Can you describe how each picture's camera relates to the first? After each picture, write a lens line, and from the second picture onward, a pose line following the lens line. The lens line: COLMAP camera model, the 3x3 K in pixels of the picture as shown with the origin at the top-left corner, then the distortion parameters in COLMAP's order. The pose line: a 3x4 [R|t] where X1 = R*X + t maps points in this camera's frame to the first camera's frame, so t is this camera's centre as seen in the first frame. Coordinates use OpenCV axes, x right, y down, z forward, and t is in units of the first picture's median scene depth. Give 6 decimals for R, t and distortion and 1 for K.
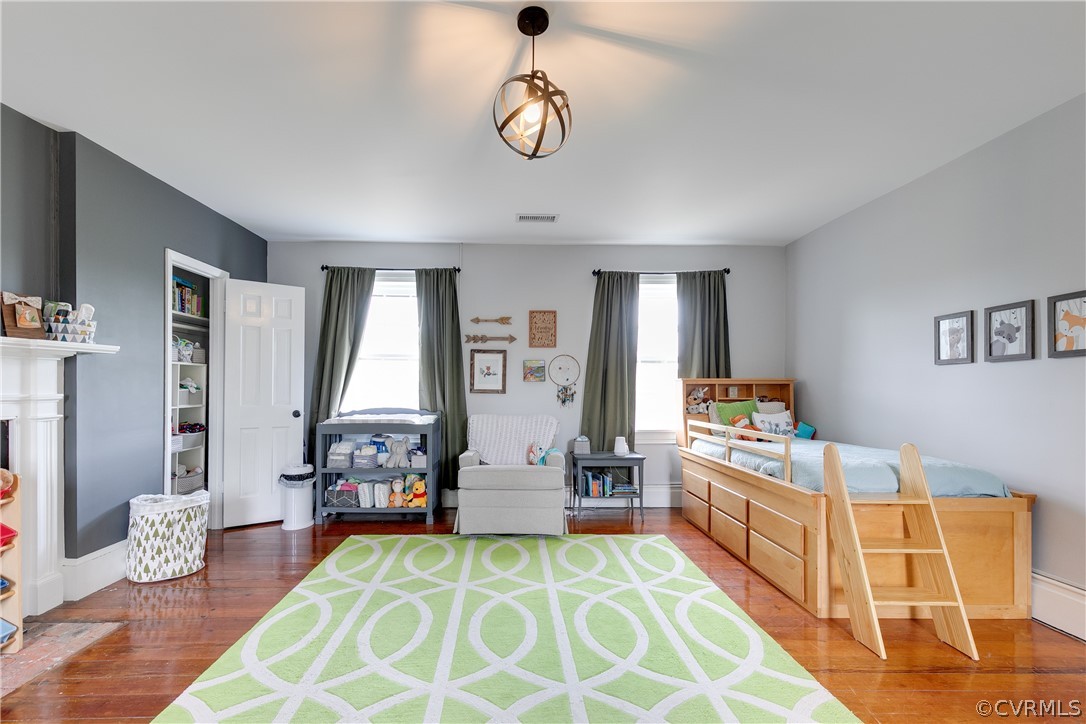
lens RADIAL K [[514.6, 0, 541.1], [0, 514.6, 384.4], [0, 0, 1]] dist [0.008192, -0.000148]
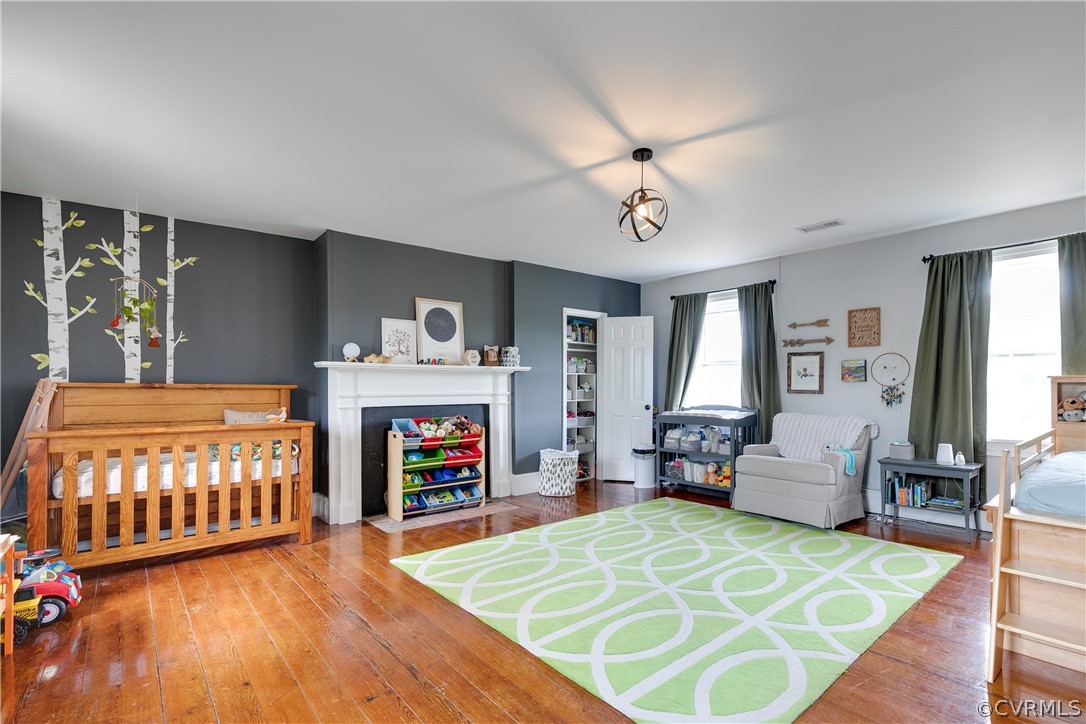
lens RADIAL K [[514.6, 0, 541.1], [0, 514.6, 384.4], [0, 0, 1]] dist [0.008192, -0.000148]
pose [[0.625954, -0.008566, -0.779813, 0.442838], [0.007004, 0.999961, -0.005363, 0.000513], [0.779828, -0.002105, 0.625990, -0.098395]]
